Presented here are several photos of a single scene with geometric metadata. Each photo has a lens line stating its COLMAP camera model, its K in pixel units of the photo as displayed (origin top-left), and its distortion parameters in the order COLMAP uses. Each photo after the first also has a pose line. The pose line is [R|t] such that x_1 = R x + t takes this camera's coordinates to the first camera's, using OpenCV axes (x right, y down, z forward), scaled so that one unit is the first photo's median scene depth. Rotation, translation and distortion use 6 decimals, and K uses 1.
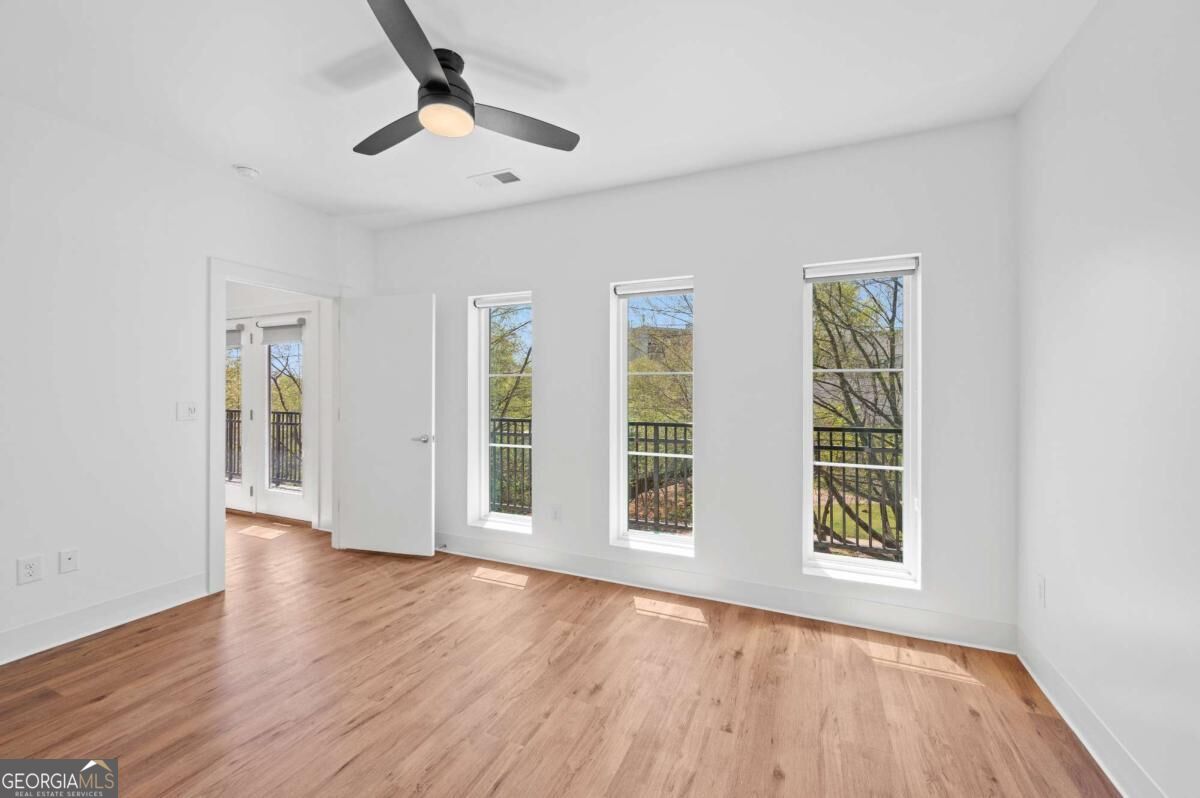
lens RADIAL K [[475.2, 0, 600.0], [0, 475.2, 399.0], [0, 0, 1]] dist [-0.000894, -0.000092]
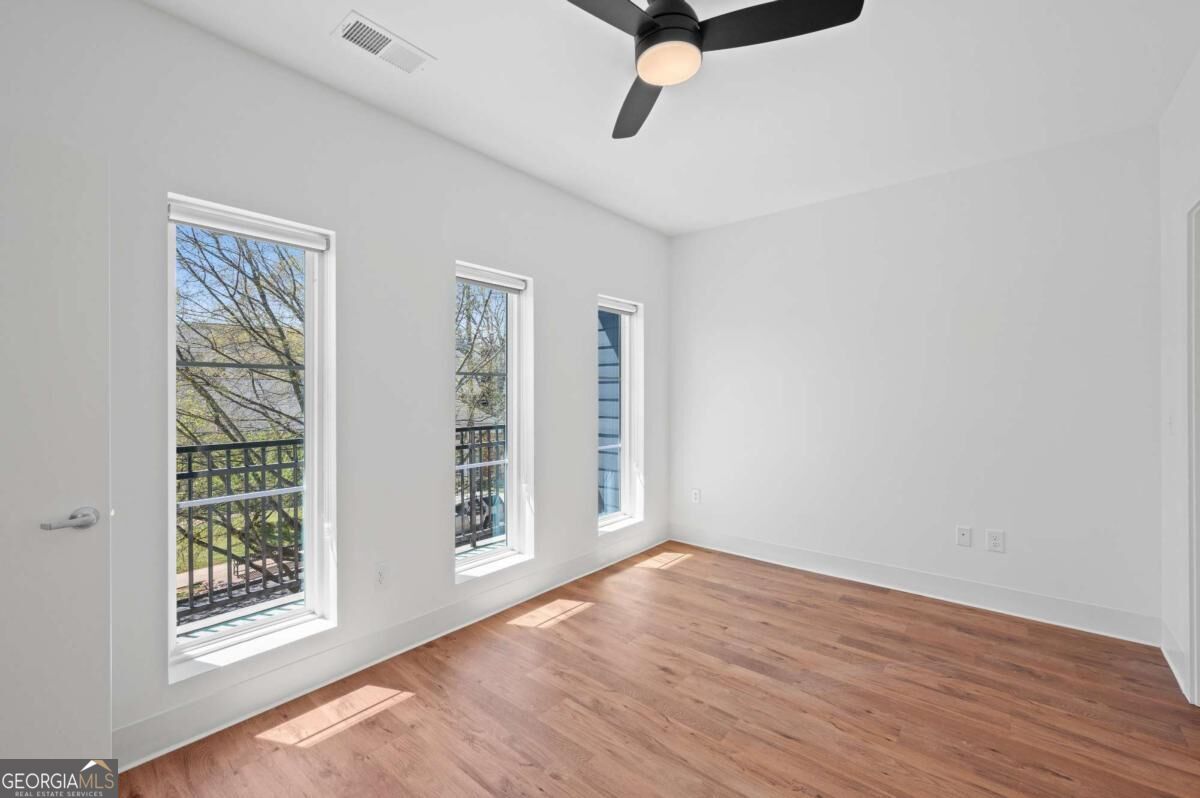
lens RADIAL K [[510.8, 0, 581.5], [0, 510.8, 400.6], [0, 0, 1]] dist [0.017223, -0.000331]
pose [[0.287050, -0.011466, 0.957847, -0.976739], [0.032142, 0.999481, 0.002332, 0.008396], [-0.957376, 0.030117, 0.287269, 0.718919]]
